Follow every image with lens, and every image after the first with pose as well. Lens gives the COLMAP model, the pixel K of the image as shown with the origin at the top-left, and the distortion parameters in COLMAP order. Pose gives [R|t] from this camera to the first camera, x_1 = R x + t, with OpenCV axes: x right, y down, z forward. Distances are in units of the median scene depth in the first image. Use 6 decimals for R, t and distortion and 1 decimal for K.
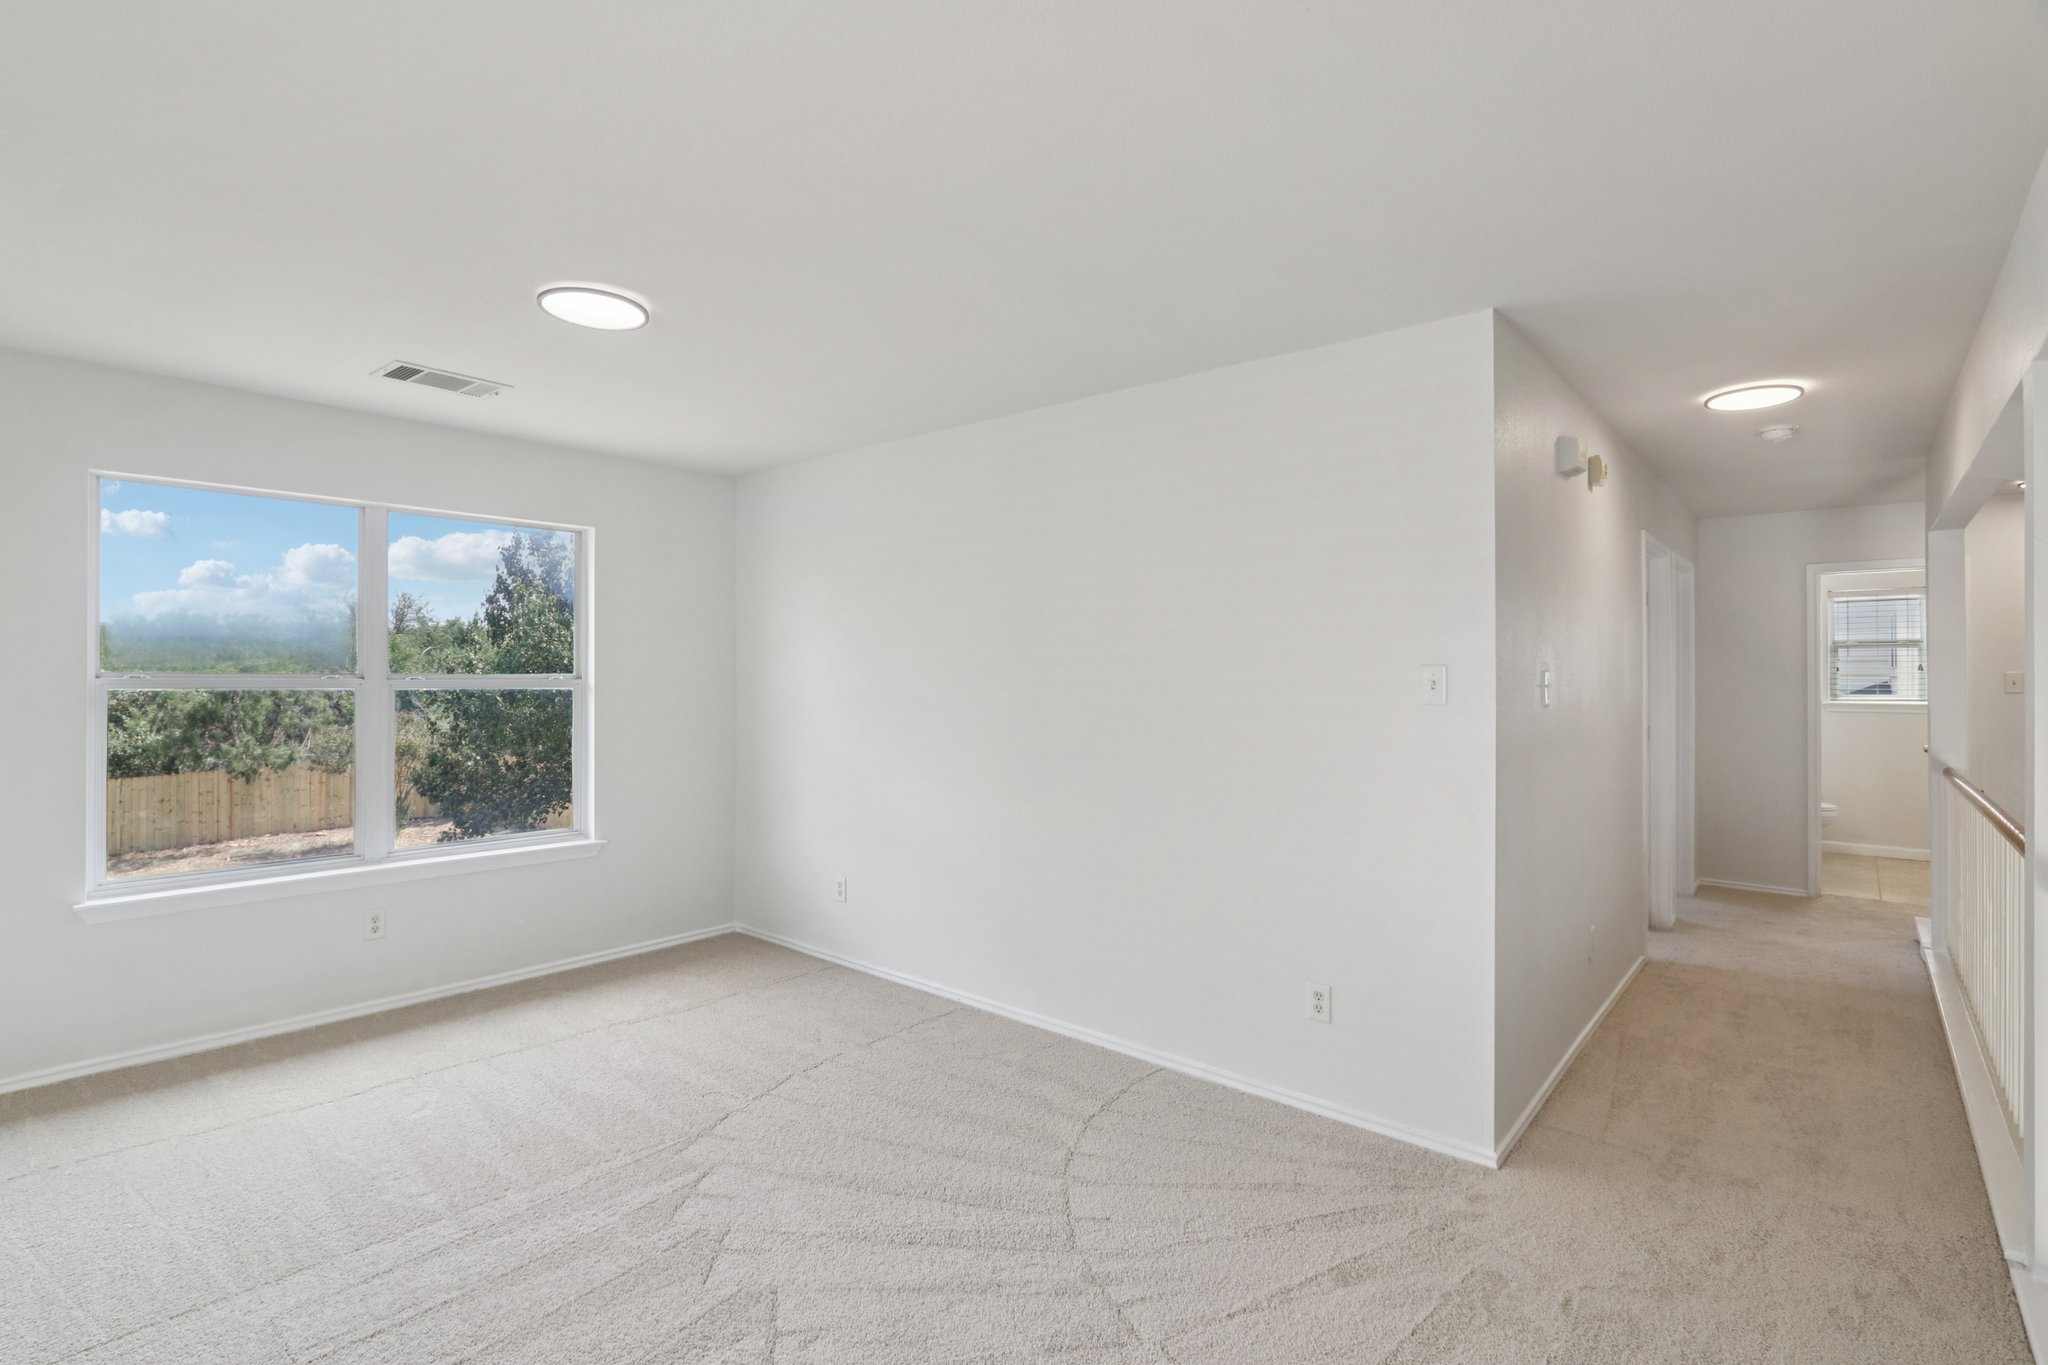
lens RADIAL K [[956.8, 0, 1017.6], [0, 956.8, 672.7], [0, 0, 1]] dist [-0.017148, 0.005352]
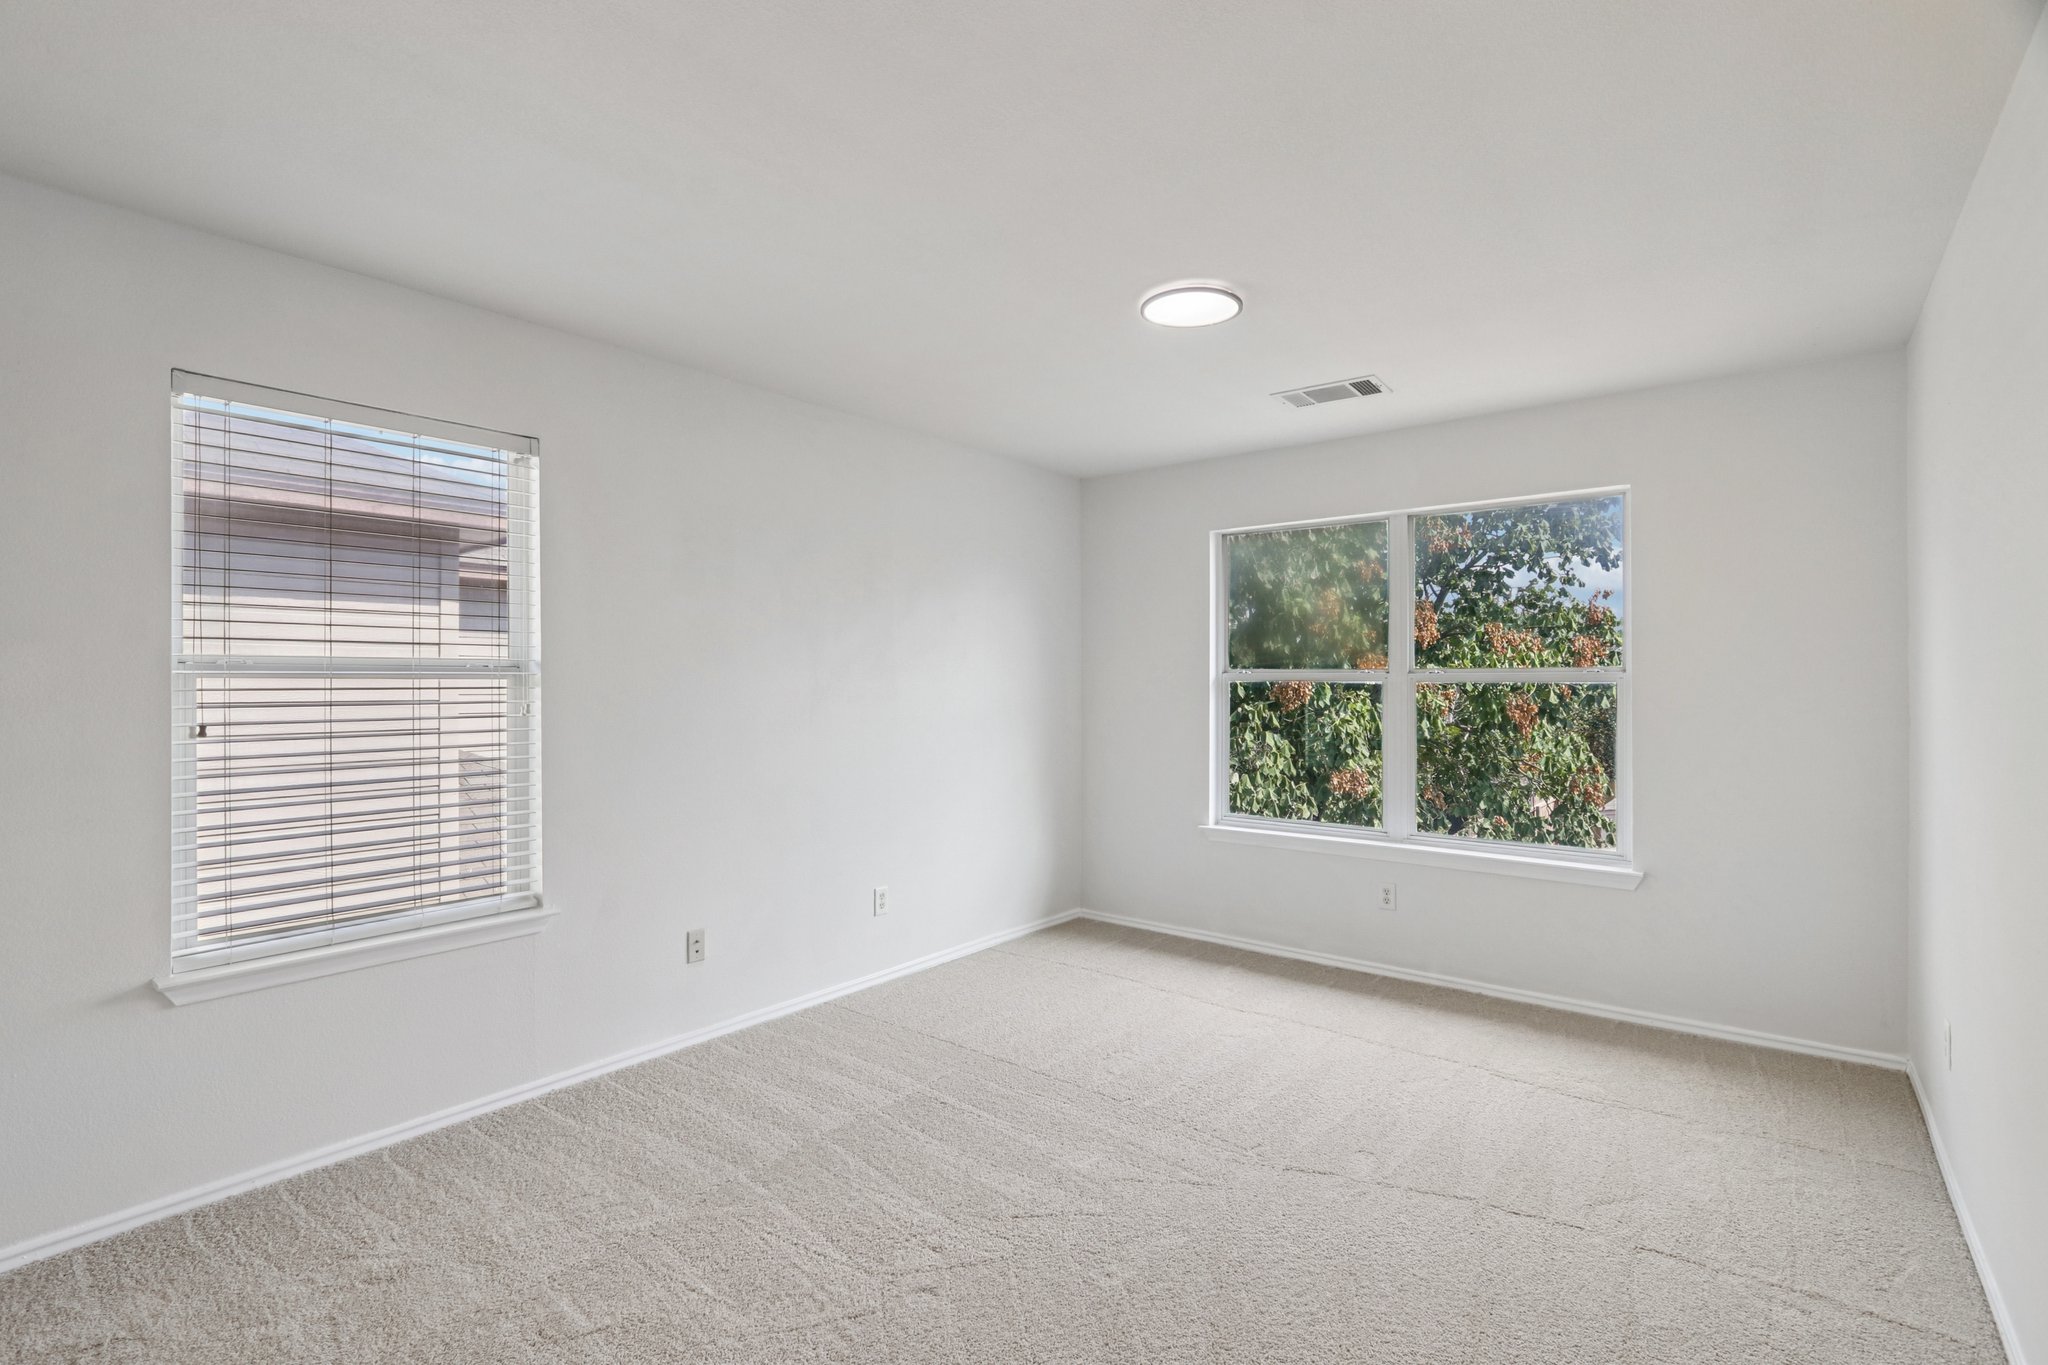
lens RADIAL K [[956.8, 0, 1018.9], [0, 956.8, 688.3], [0, 0, 1]] dist [-0.017148, 0.005352]
pose [[0.047363, 0.002560, -0.998874, 0.403236], [0.000075, 0.999997, 0.002567, 0.022048], [0.998878, -0.000197, 0.047362, 0.520401]]
